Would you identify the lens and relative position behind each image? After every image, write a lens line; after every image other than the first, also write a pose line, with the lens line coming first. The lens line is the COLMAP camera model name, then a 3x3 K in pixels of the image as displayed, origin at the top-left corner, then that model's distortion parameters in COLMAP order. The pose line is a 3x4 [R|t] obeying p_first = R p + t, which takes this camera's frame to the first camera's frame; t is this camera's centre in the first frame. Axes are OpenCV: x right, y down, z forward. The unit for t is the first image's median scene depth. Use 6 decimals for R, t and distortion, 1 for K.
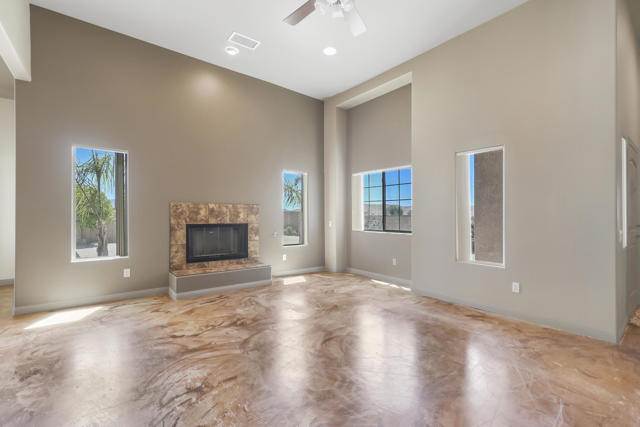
lens RADIAL K [[292.1, 0, 338.4], [0, 292.1, 217.7], [0, 0, 1]] dist [0.007491, -0.000921]
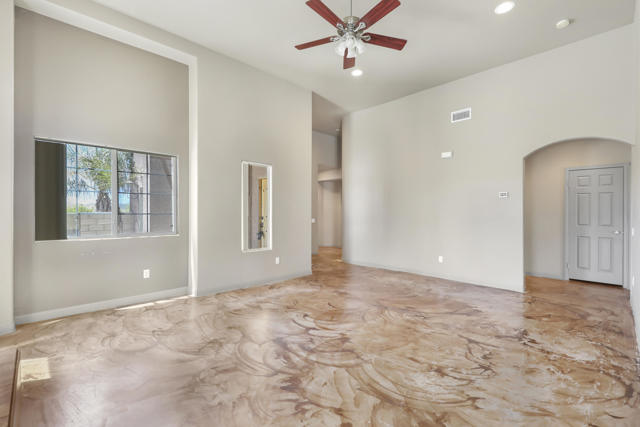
lens RADIAL K [[292.1, 0, 317.6], [0, 292.1, 212.1], [0, 0, 1]] dist [0.007491, -0.000921]
pose [[-0.082370, -0.003631, 0.996595, -0.703085], [0.005026, 0.999979, 0.004059, -0.014580], [-0.996589, 0.005344, -0.082350, 0.699516]]
